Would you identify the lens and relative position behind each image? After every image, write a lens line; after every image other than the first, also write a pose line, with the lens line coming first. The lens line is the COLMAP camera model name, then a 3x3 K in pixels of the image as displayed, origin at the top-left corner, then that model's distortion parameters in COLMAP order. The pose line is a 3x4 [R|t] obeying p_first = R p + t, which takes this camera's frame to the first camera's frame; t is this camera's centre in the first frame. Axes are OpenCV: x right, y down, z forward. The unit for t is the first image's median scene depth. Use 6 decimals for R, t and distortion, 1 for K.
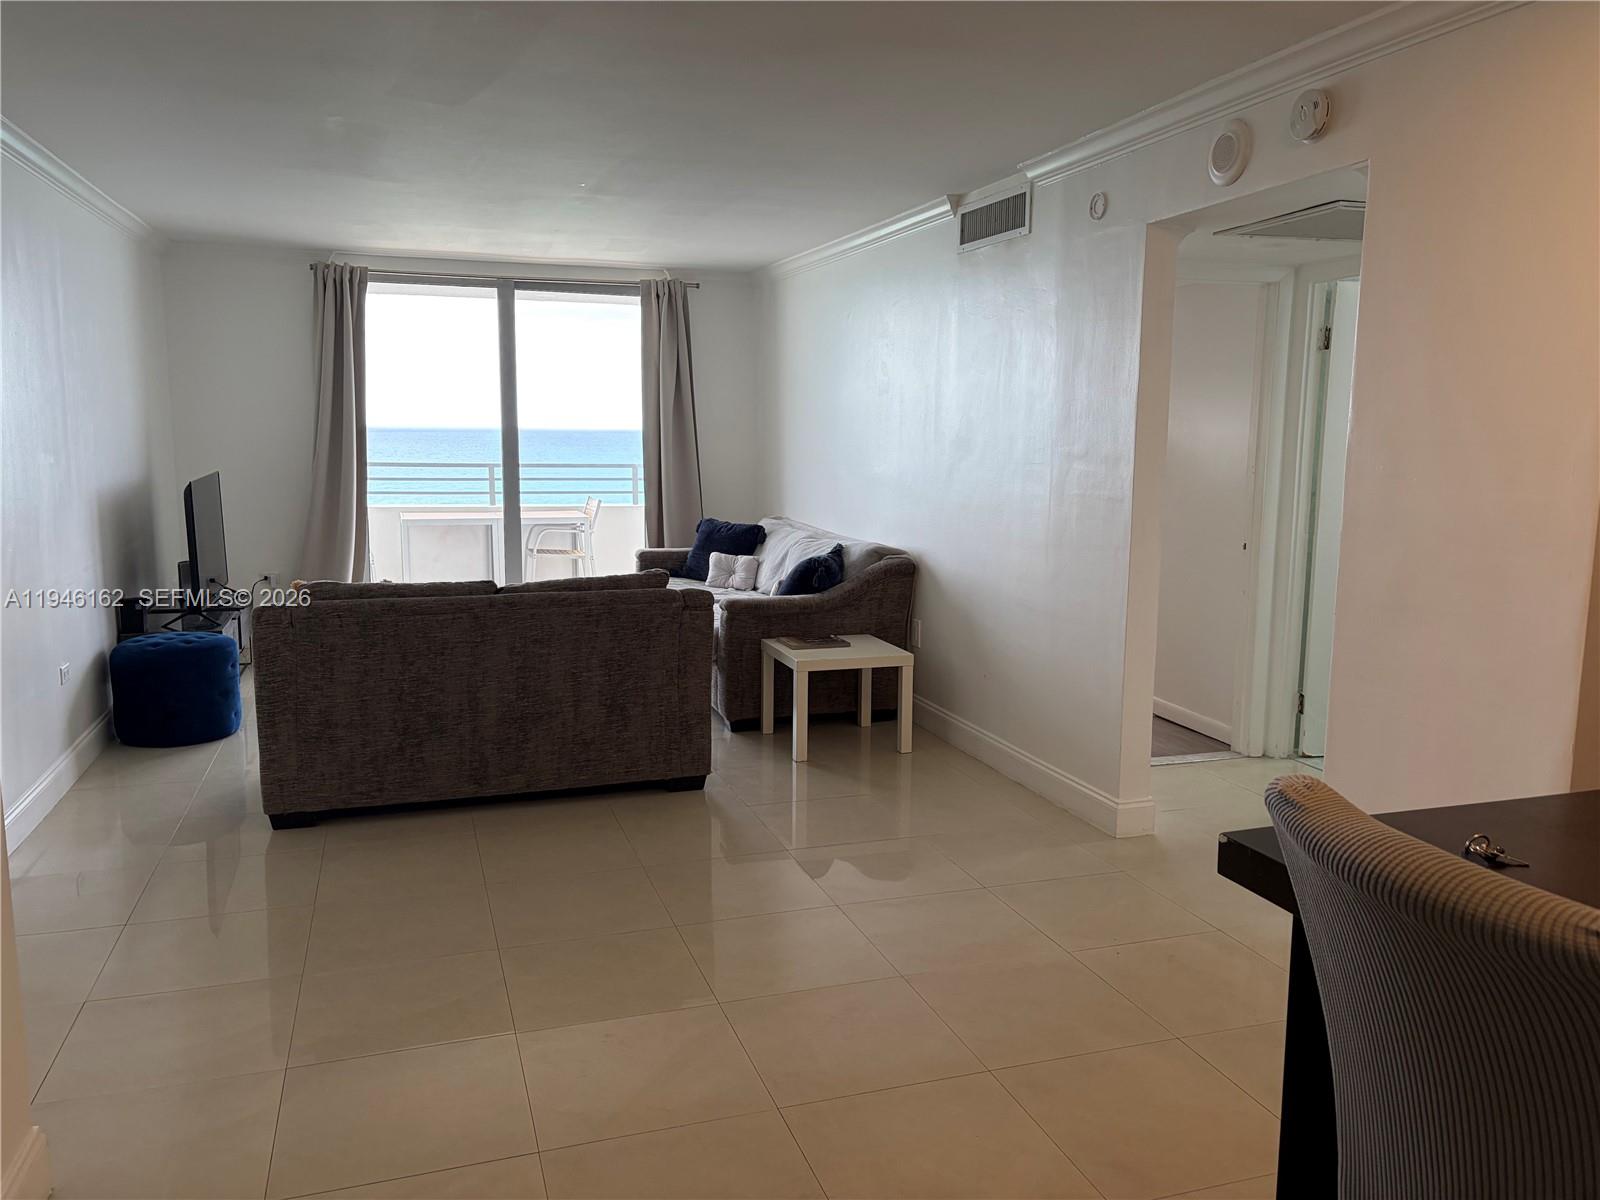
lens RADIAL K [[1193.7, 0, 800.0], [0, 1193.7, 600.0], [0, 0, 1]] dist [0.041164, -0.099234]
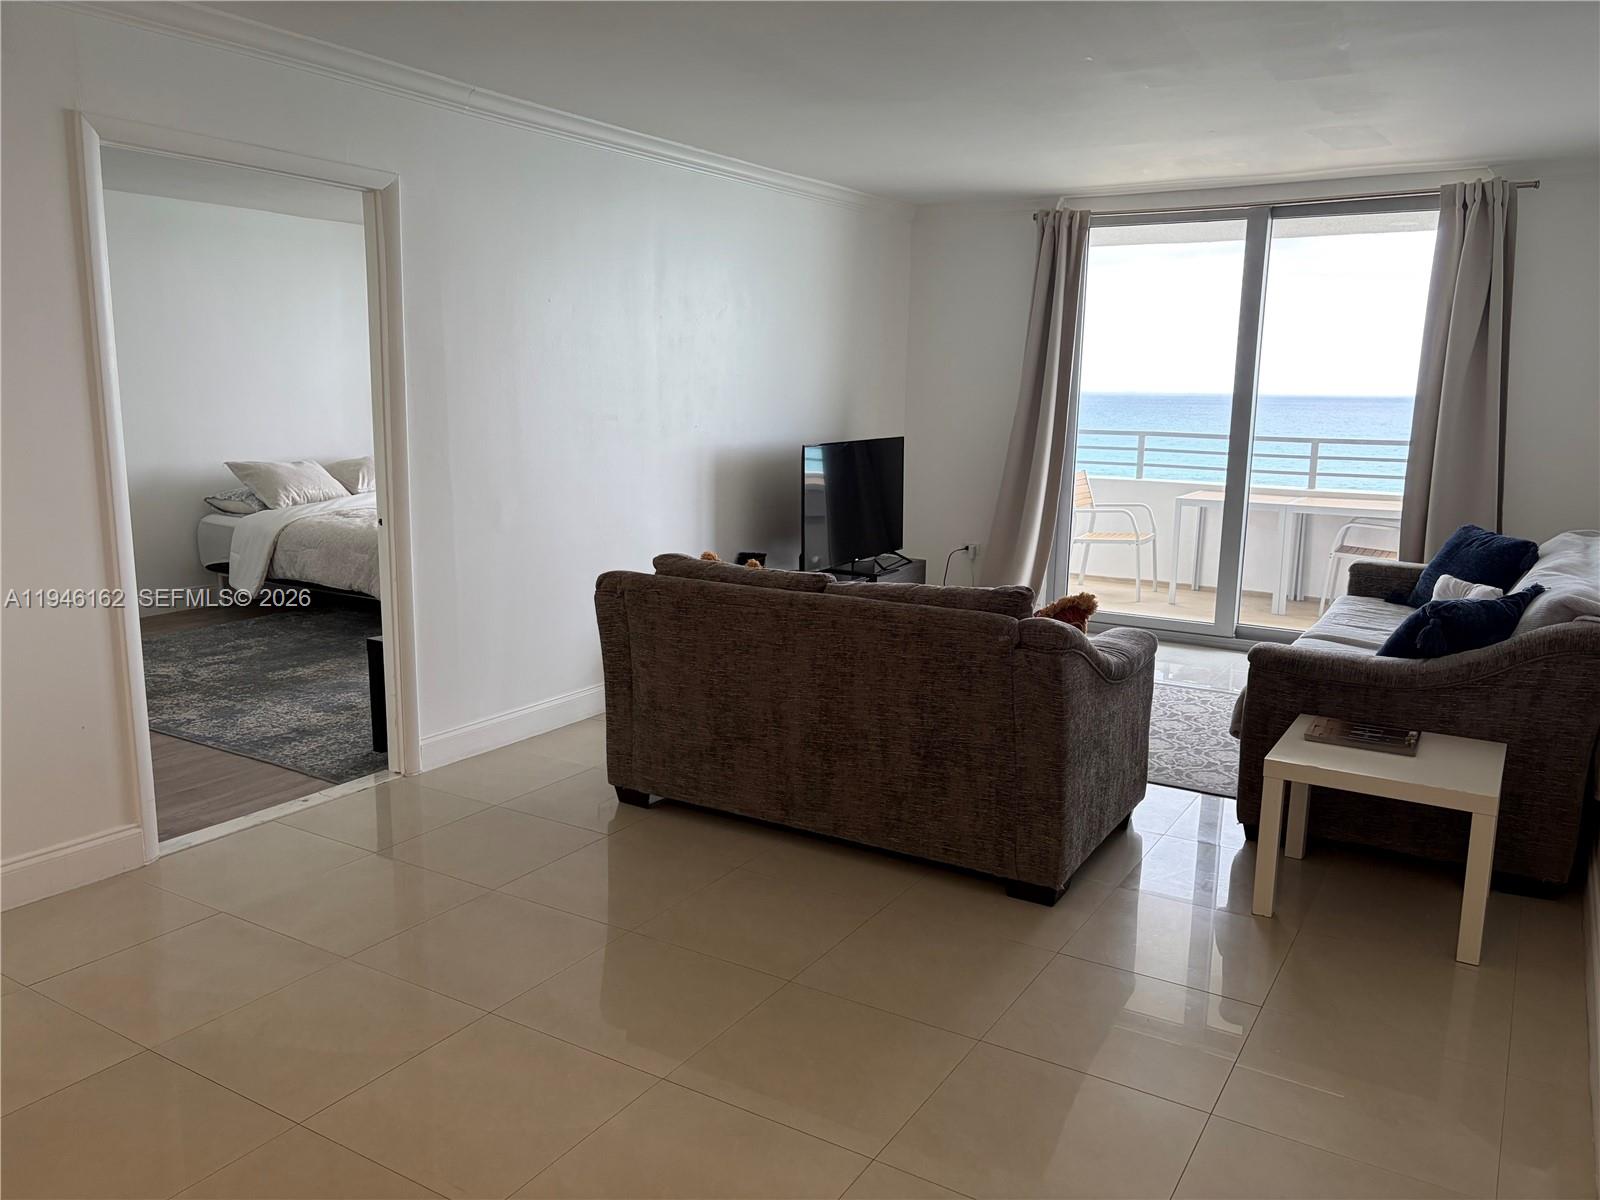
lens RADIAL K [[1193.7, 0, 800.0], [0, 1193.7, 600.0], [0, 0, 1]] dist [0.041164, -0.099234]
pose [[0.625491, 0.133577, -0.768712, 0.304588], [-0.114625, 0.990278, 0.078809, -0.051226], [0.771765, 0.038819, 0.634722, 0.386344]]
